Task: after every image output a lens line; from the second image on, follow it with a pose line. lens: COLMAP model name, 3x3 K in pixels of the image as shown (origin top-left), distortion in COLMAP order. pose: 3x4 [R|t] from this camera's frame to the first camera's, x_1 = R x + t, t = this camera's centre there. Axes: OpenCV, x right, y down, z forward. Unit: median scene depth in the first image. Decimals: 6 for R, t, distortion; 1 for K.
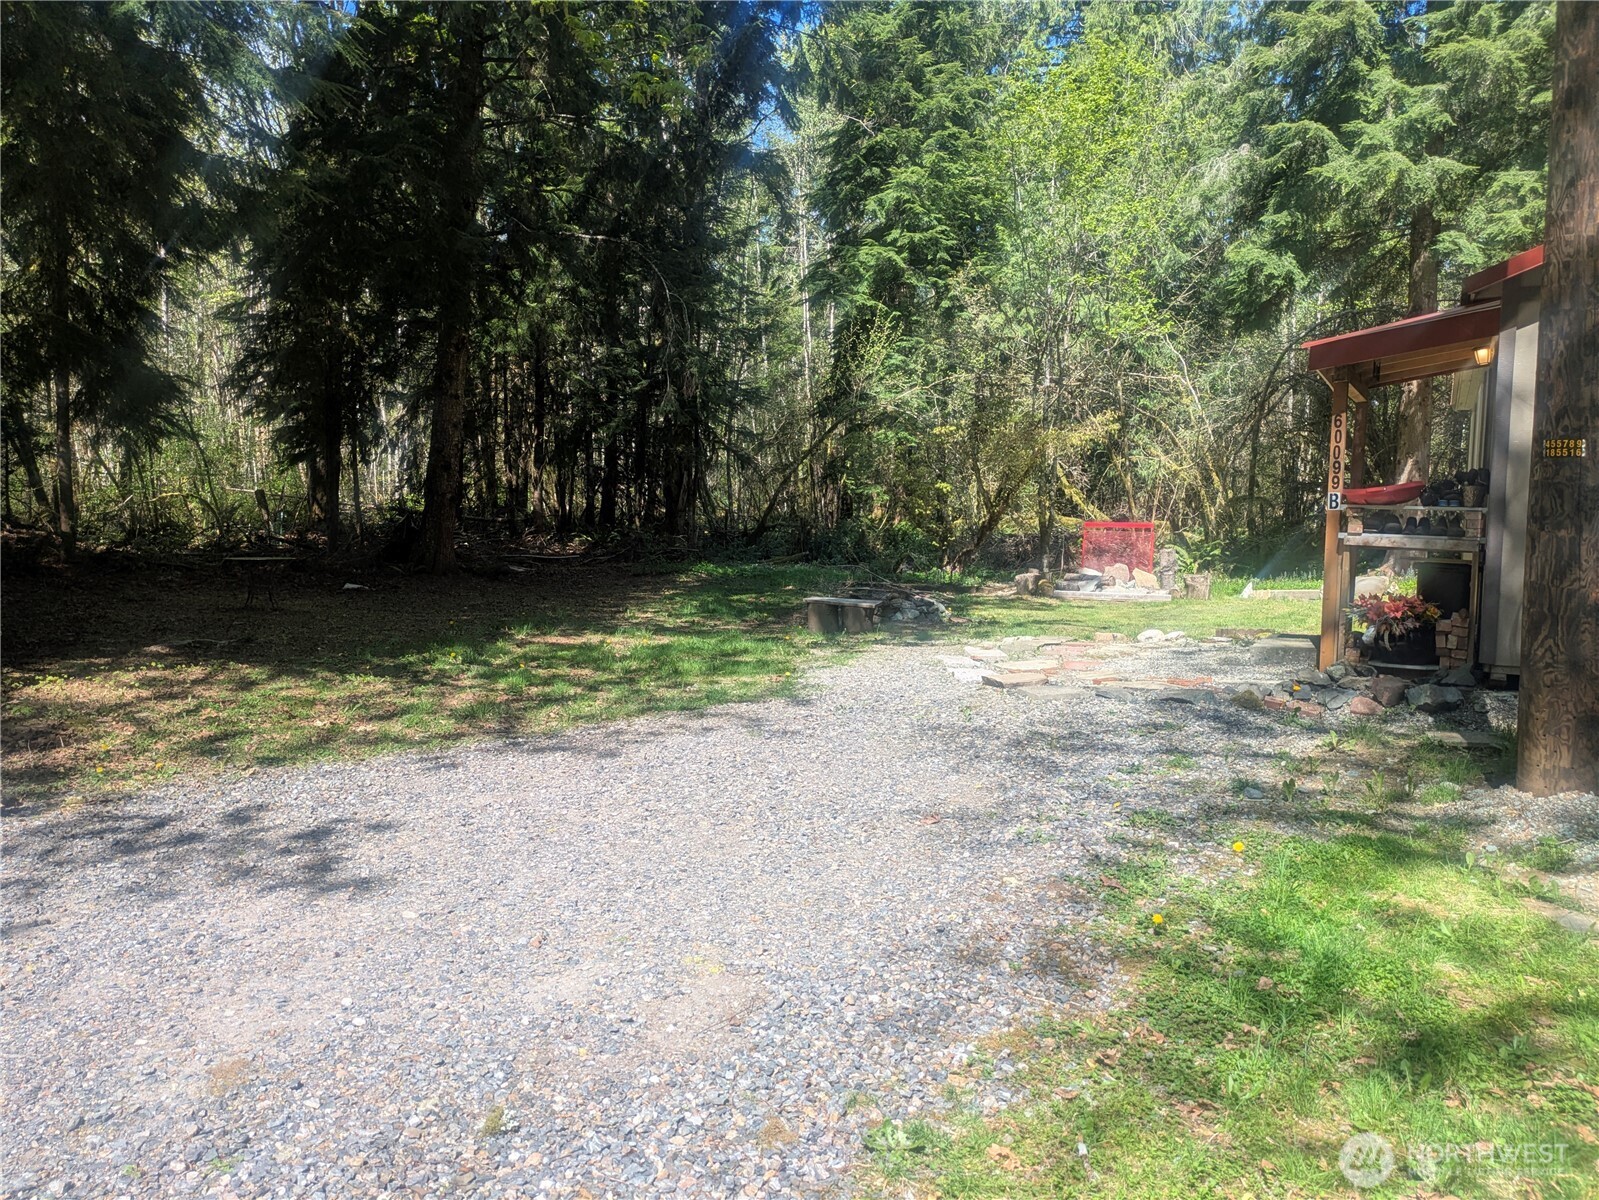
lens RADIAL K [[1118.8, 0, 799.5], [0, 1118.8, 600.0], [0, 0, 1]] dist [0.000827, -0.002062]
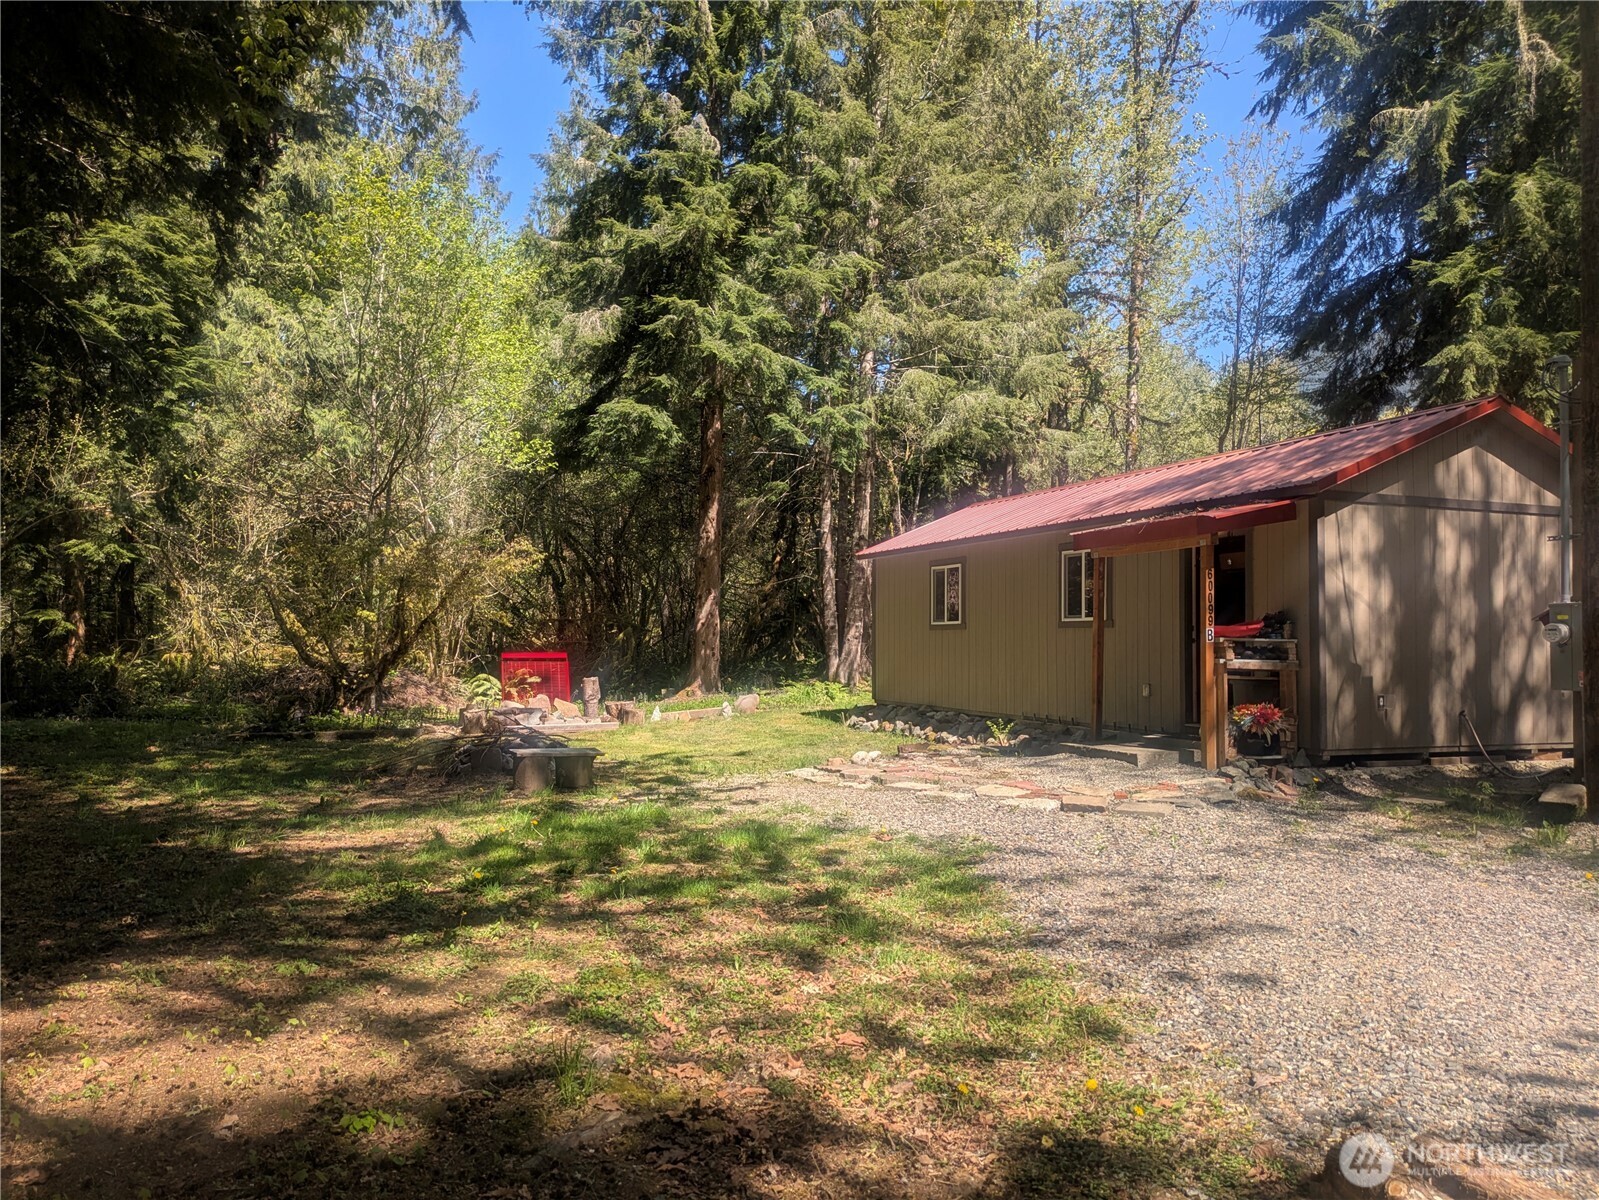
lens RADIAL K [[1118.8, 0, 799.5], [0, 1118.8, 600.0], [0, 0, 1]] dist [0.000827, -0.002062]
pose [[0.641511, 0.015997, 0.766947, -0.361330], [0.069006, 0.994526, -0.078464, -0.025214], [-0.764004, 0.103260, 0.636896, 0.220770]]
